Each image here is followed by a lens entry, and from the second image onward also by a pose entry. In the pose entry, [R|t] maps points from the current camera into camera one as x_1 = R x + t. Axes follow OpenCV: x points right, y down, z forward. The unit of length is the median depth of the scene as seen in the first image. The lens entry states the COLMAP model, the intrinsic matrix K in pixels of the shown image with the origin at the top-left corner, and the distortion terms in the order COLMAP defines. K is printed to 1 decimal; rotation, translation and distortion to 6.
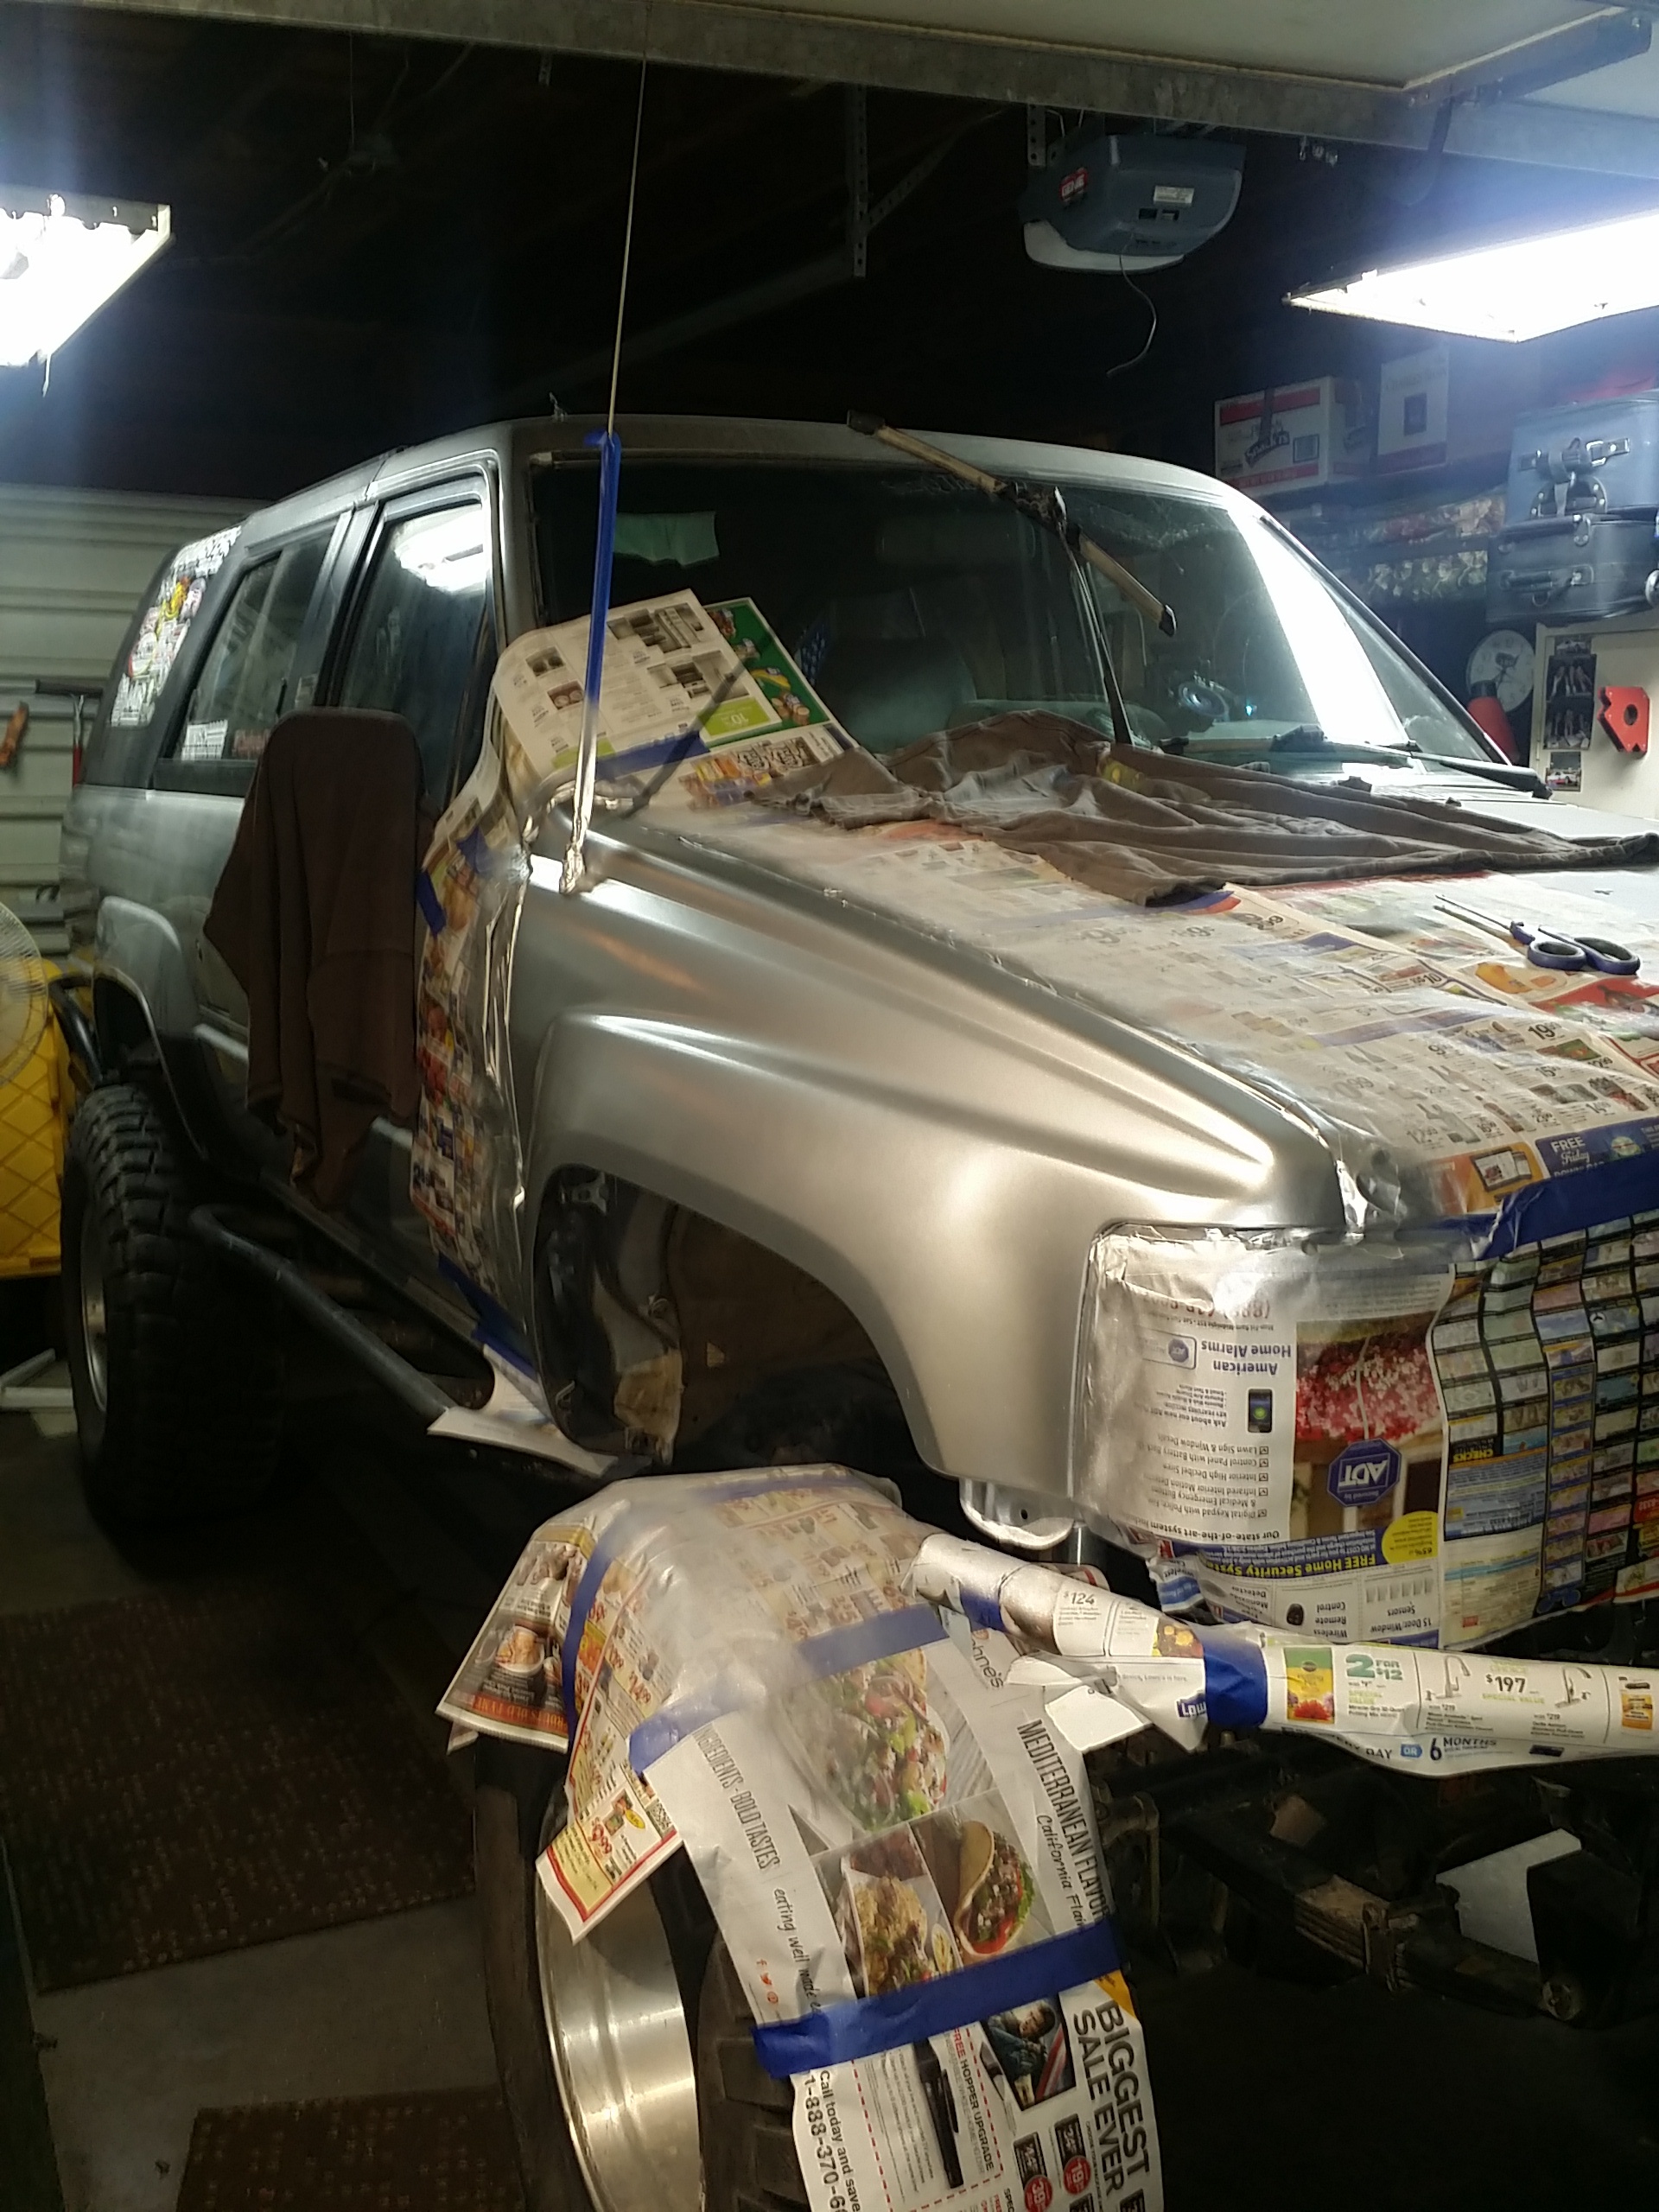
lens RADIAL K [[2133.4, 0, 800.3], [0, 2133.4, 1111.4], [0, 0, 1]] dist [0.159052, -0.409580]
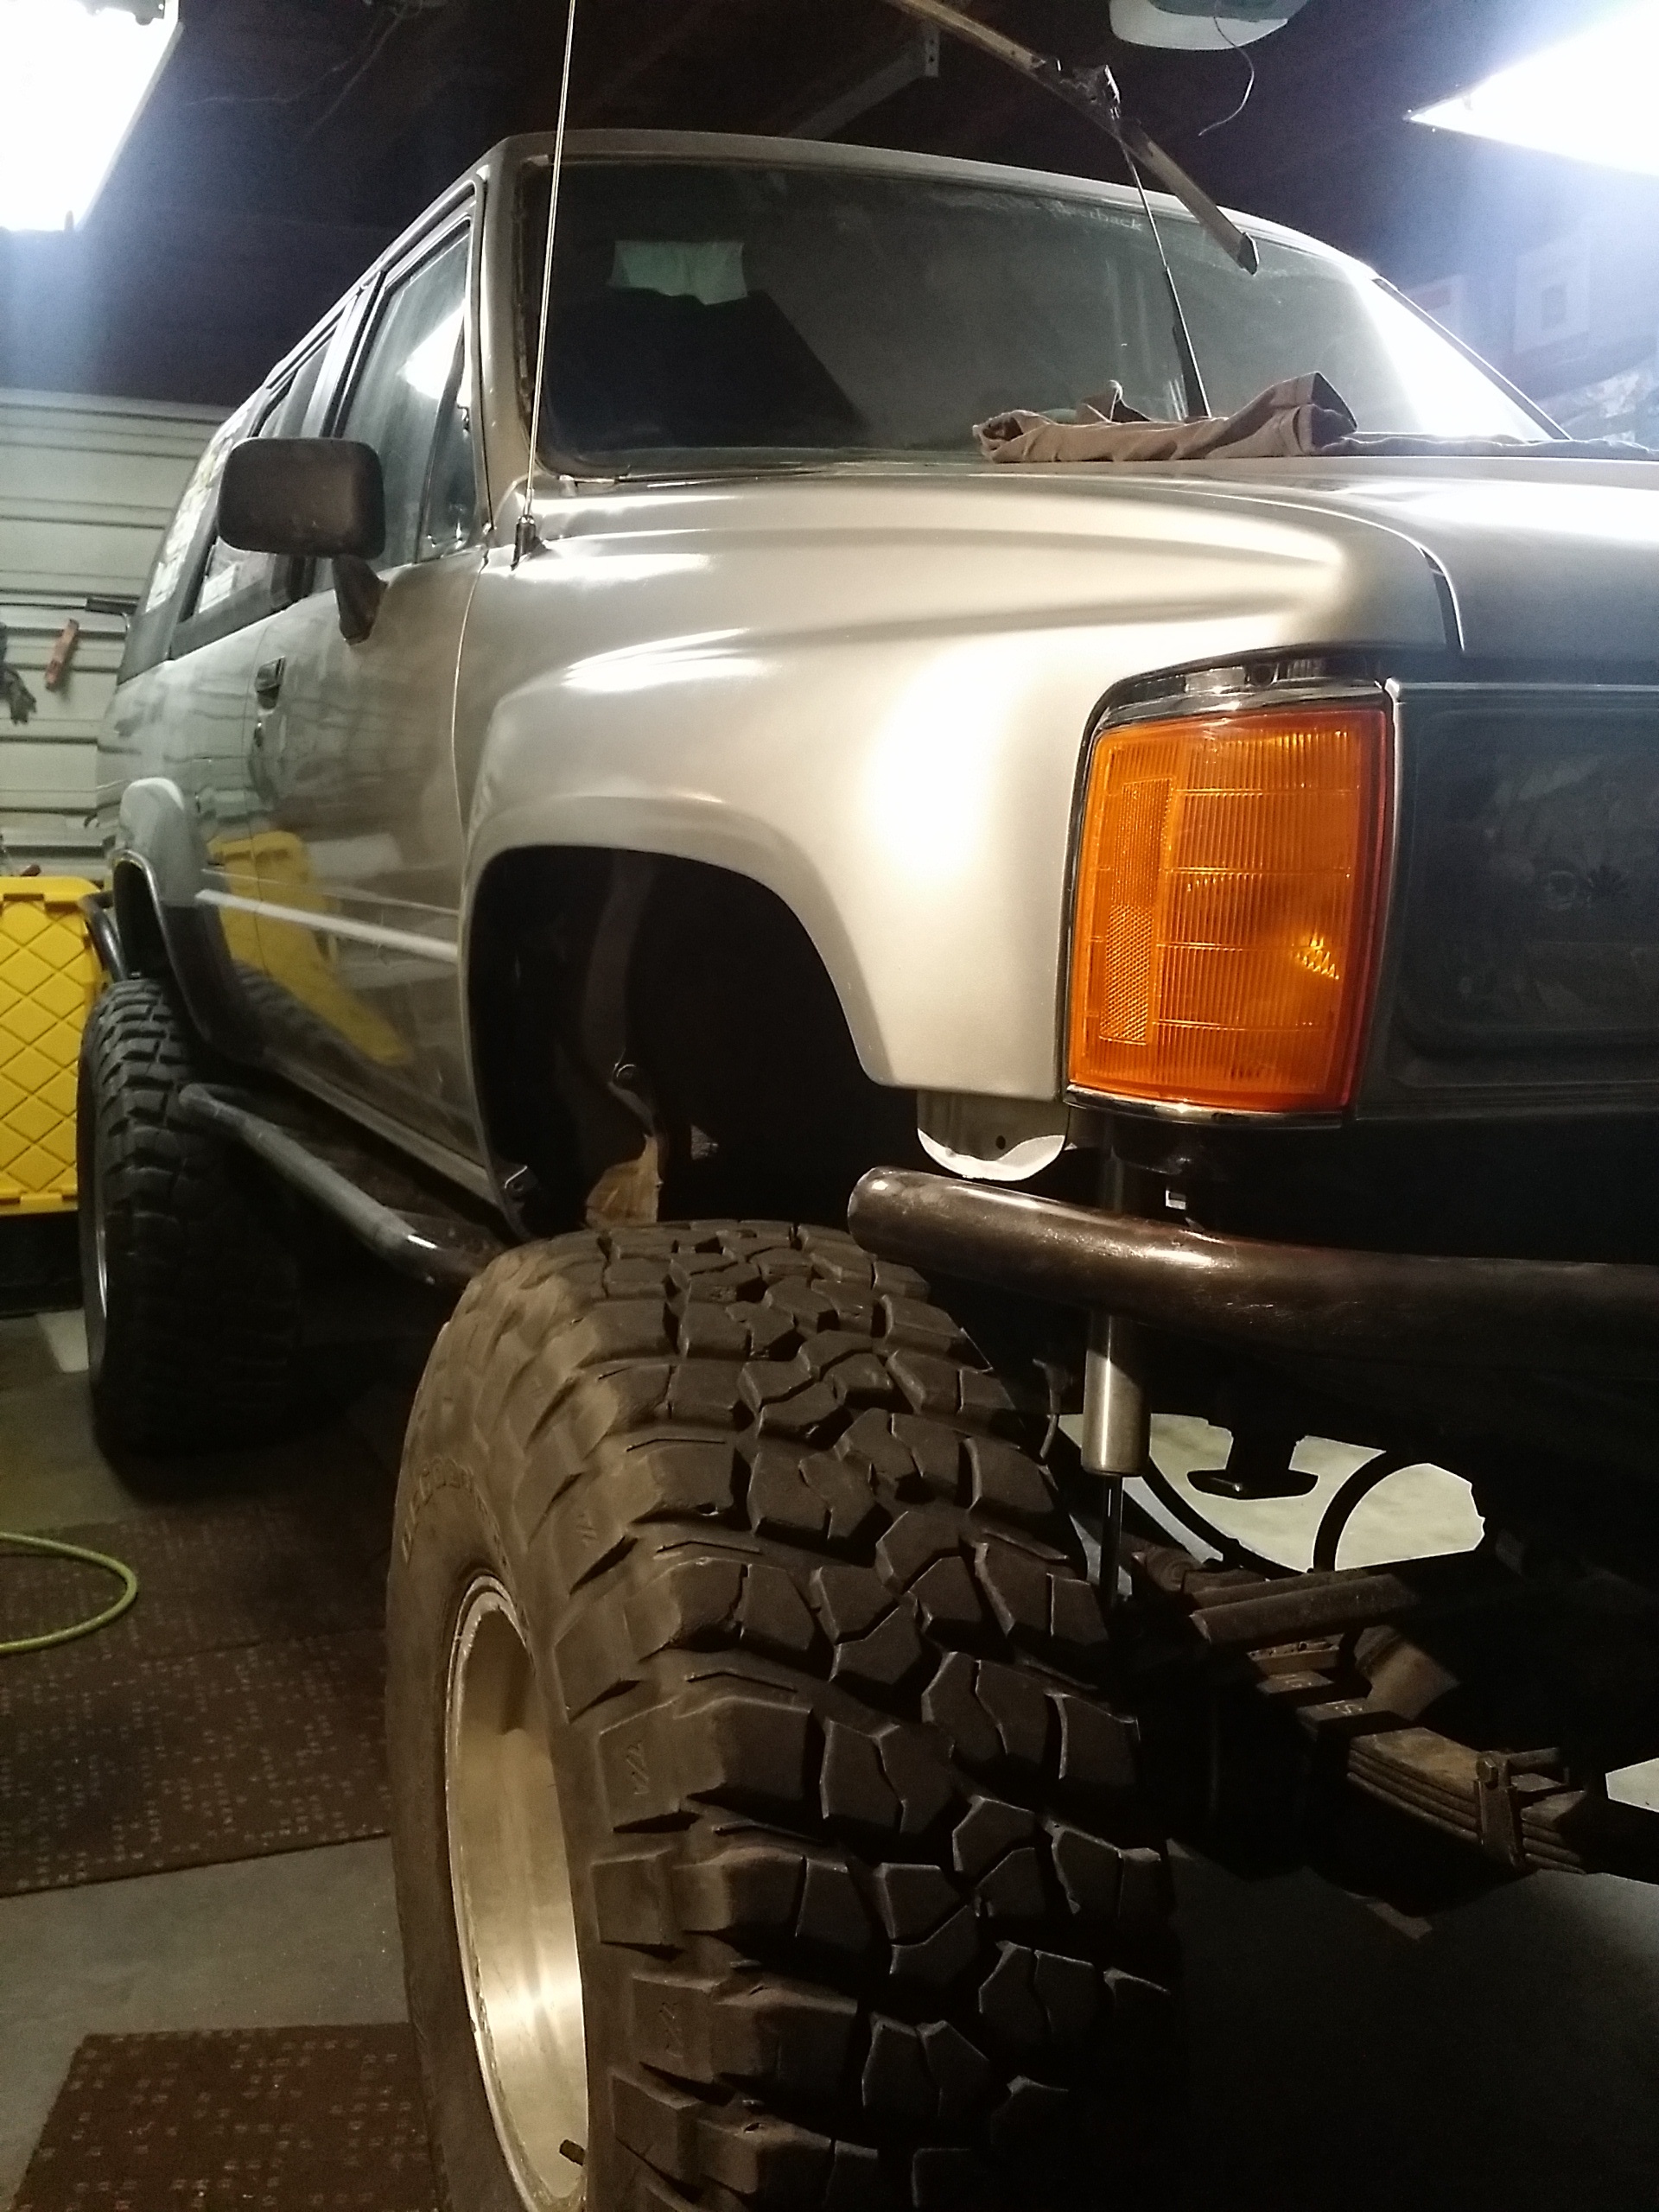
lens RADIAL K [[2133.4, 0, 800.3], [0, 2133.4, 1111.4], [0, 0, 1]] dist [0.159052, -0.409580]
pose [[0.998131, 0.008059, -0.060570, 0.030707], [-0.009887, 0.999503, -0.029926, 0.076594], [0.060299, 0.030469, 0.997715, 0.100371]]
